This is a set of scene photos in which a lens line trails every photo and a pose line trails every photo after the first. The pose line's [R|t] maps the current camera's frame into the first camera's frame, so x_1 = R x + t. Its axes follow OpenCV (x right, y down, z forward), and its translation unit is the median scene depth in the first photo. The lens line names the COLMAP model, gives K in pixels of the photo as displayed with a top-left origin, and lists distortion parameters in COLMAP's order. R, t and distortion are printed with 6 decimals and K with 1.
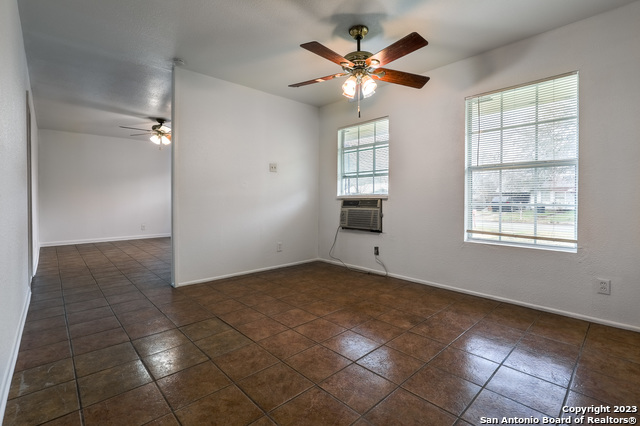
lens RADIAL K [[297.6, 0, 320.9], [0, 297.6, 206.9], [0, 0, 1]] dist [-0.003072, 0.000018]
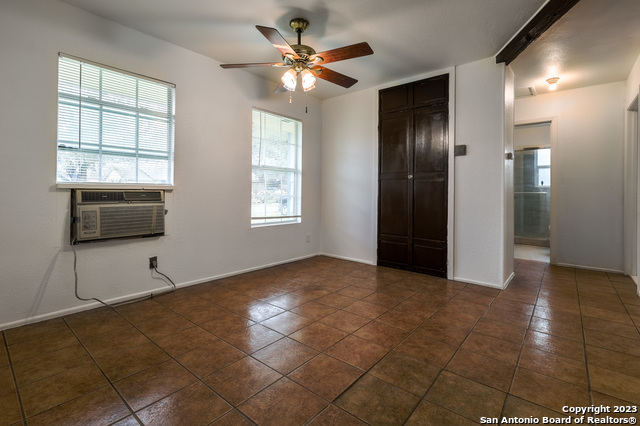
lens RADIAL K [[297.6, 0, 319.4], [0, 297.6, 195.2], [0, 0, 1]] dist [-0.003072, 0.000018]
pose [[-0.124942, -0.009682, 0.992117, -0.597679], [0.014102, 0.999834, 0.011533, -0.018025], [-0.992064, 0.015431, -0.124785, 0.724016]]
